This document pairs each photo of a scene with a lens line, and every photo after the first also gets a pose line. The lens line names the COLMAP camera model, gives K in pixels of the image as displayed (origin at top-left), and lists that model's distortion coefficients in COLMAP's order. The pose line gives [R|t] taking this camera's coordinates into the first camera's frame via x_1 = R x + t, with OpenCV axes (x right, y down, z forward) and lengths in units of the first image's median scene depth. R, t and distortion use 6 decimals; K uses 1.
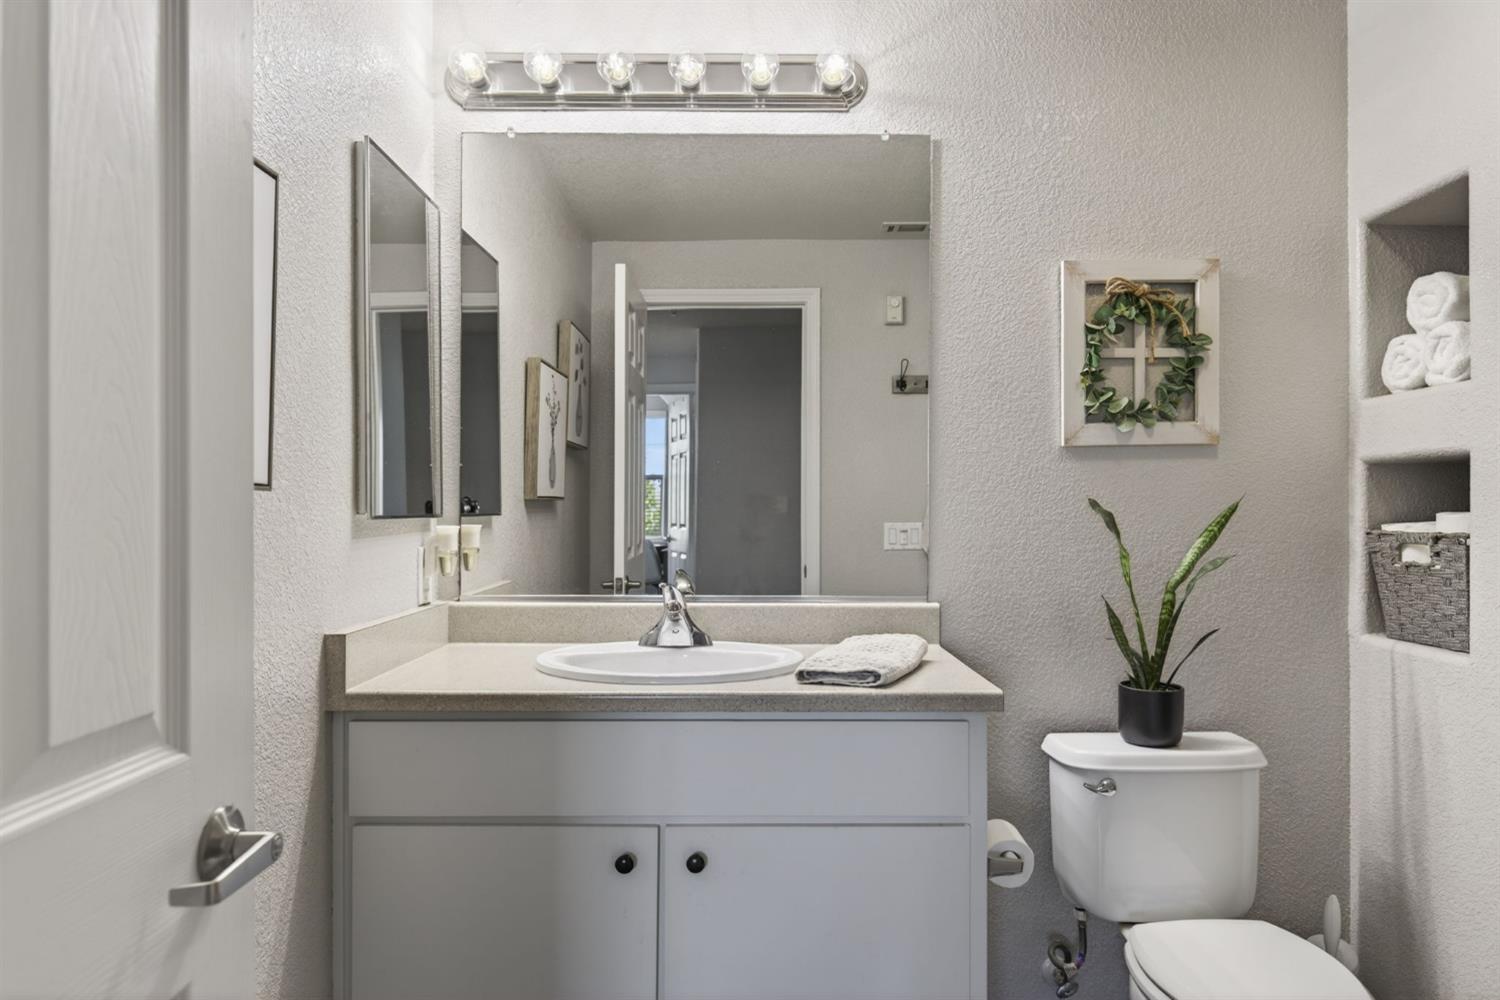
lens RADIAL K [[980.8, 0, 751.2], [0, 980.8, 519.2], [0, 0, 1]] dist [-0.005452, 0.000200]
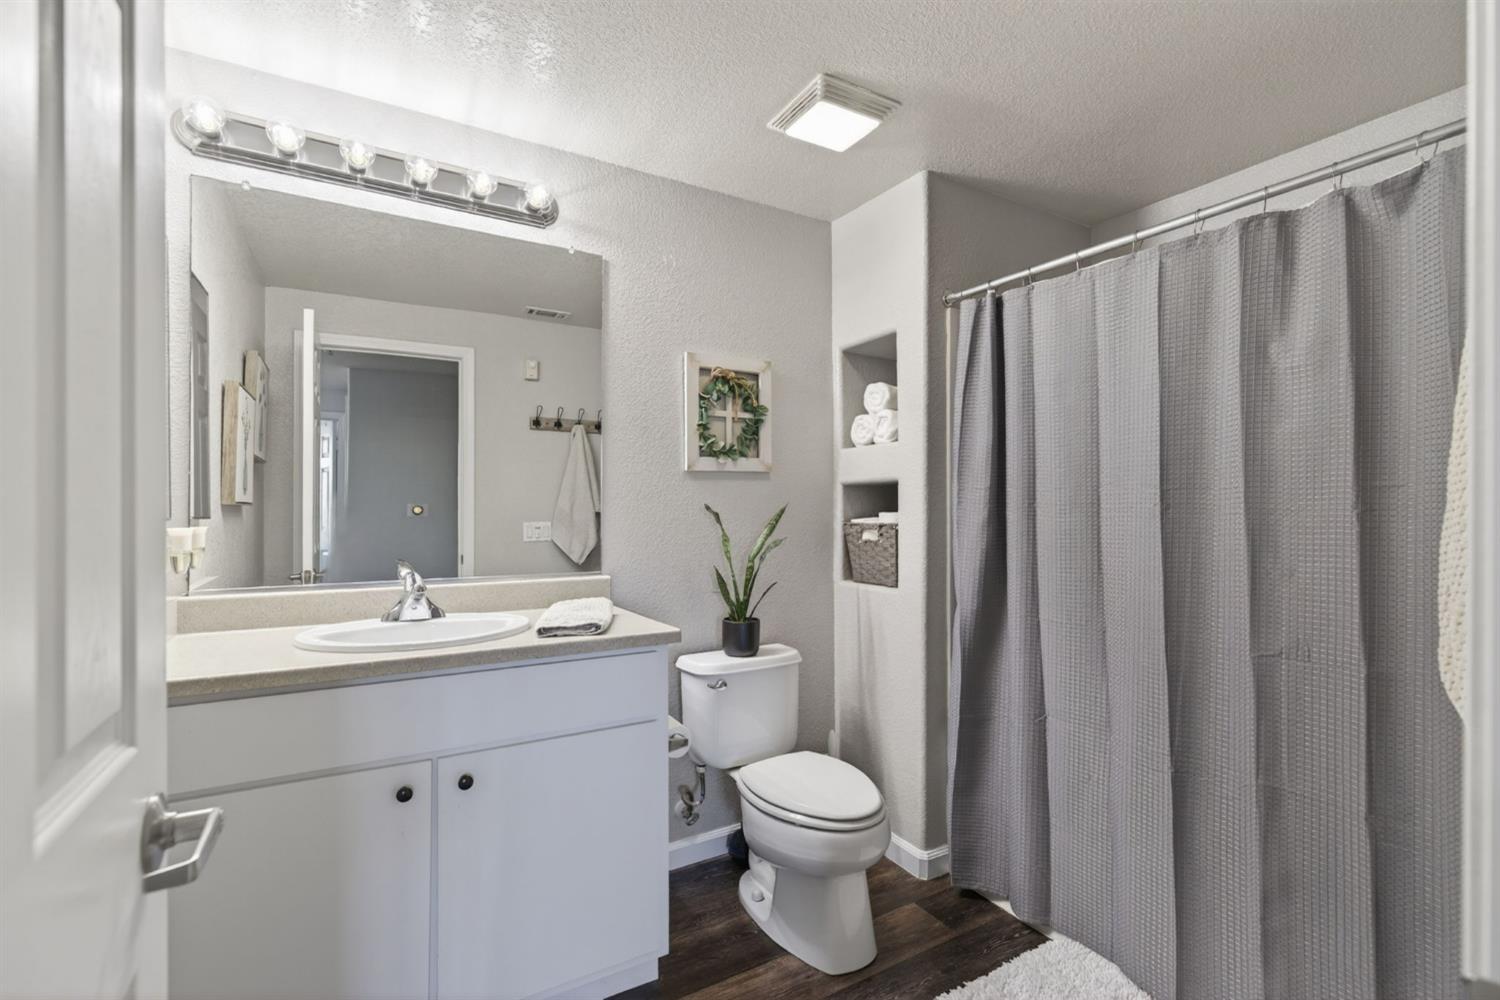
lens RADIAL K [[674.9, 0, 753.8], [0, 674.9, 514.3], [0, 0, 1]] dist [-0.004200, -0.000225]
pose [[0.861744, -0.005327, 0.507316, -0.138089], [0.009586, 0.999937, -0.005784, 0.002063], [-0.507253, 0.009847, 0.861741, 0.021681]]
